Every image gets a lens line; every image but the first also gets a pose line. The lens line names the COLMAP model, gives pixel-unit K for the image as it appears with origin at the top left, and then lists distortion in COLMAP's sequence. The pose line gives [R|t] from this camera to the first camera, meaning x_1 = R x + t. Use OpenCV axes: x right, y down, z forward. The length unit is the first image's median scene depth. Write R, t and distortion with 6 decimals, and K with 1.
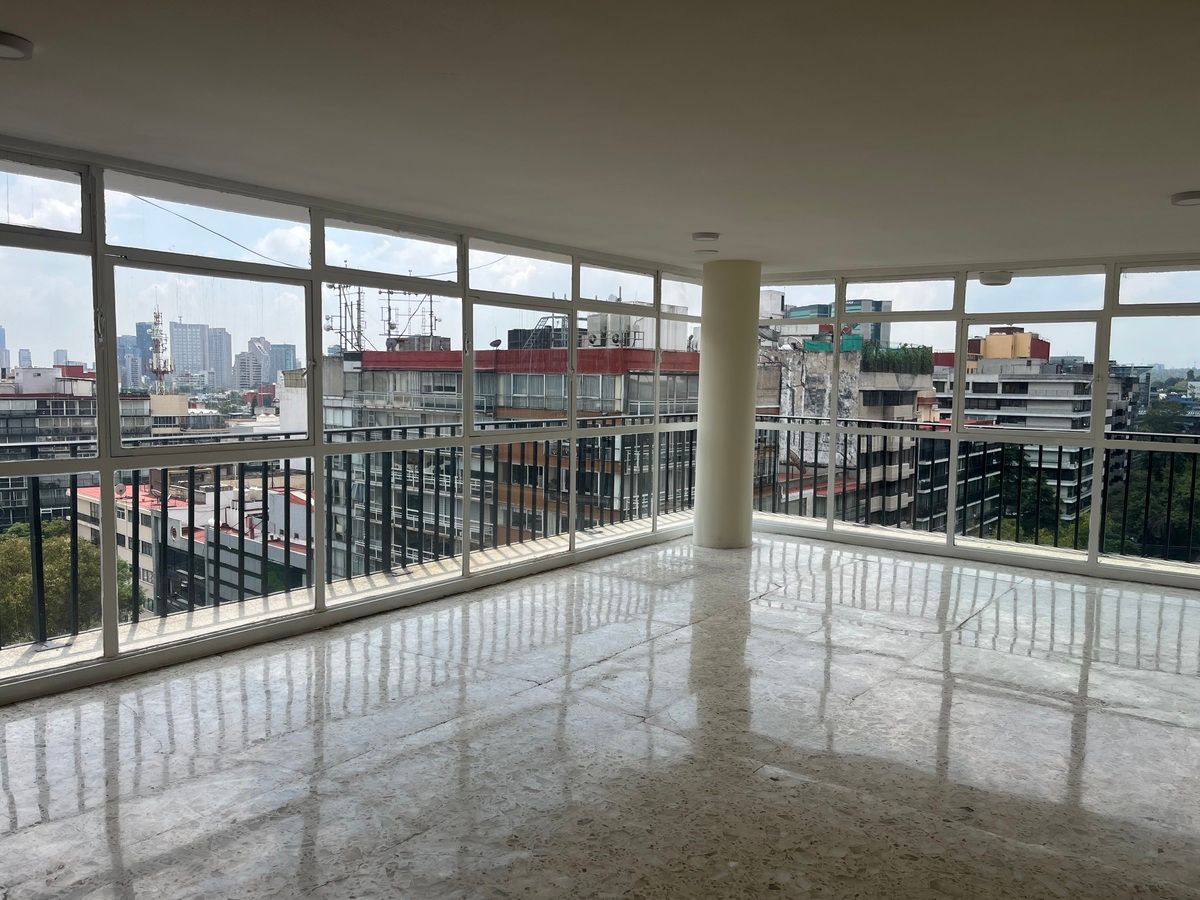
lens RADIAL K [[903.9, 0, 594.8], [0, 903.9, 460.2], [0, 0, 1]] dist [0.074334, -0.090096]
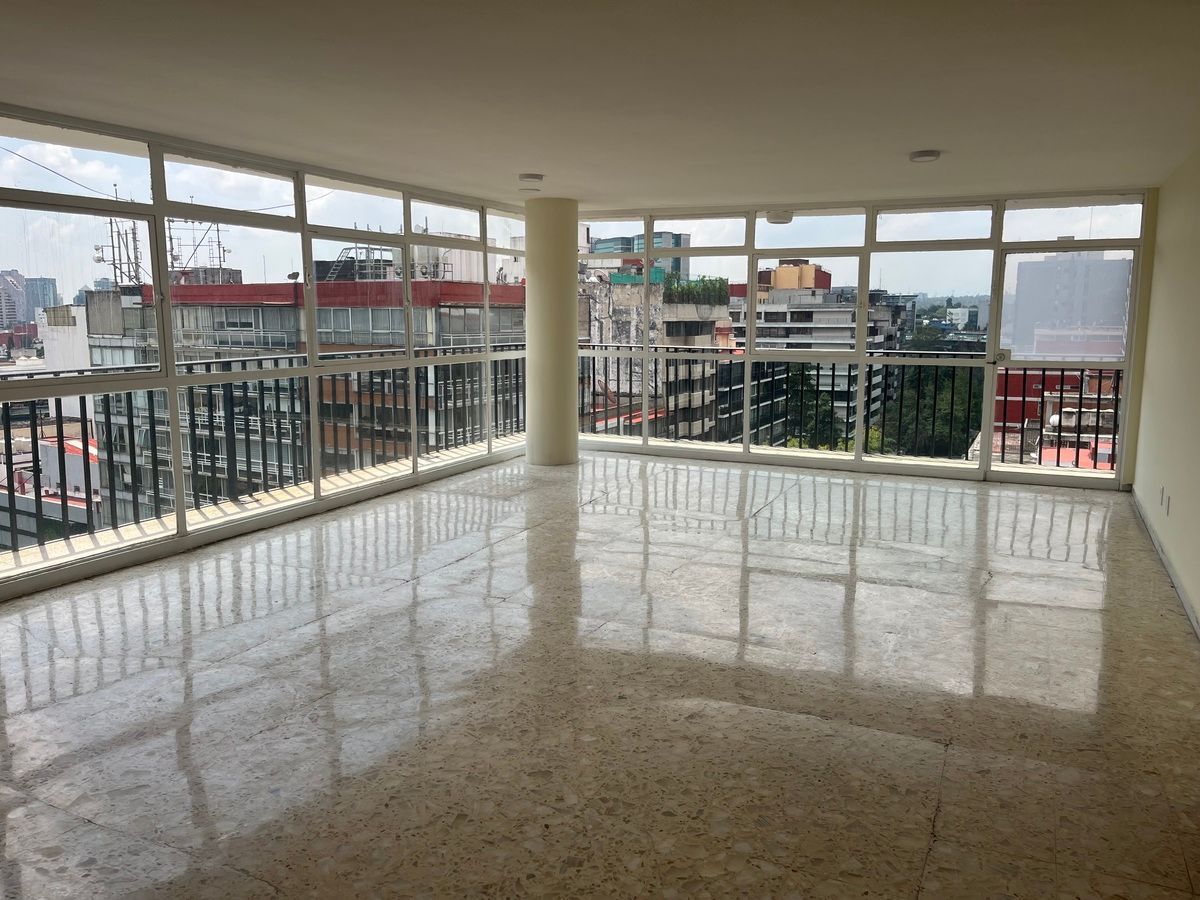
lens RADIAL K [[903.9, 0, 592.9], [0, 903.9, 454.4], [0, 0, 1]] dist [0.074334, -0.090096]
pose [[0.978714, -0.044574, 0.200327, -0.084097], [0.031219, 0.997104, 0.069341, 0.026858], [-0.202838, -0.061611, 0.977272, -0.222688]]
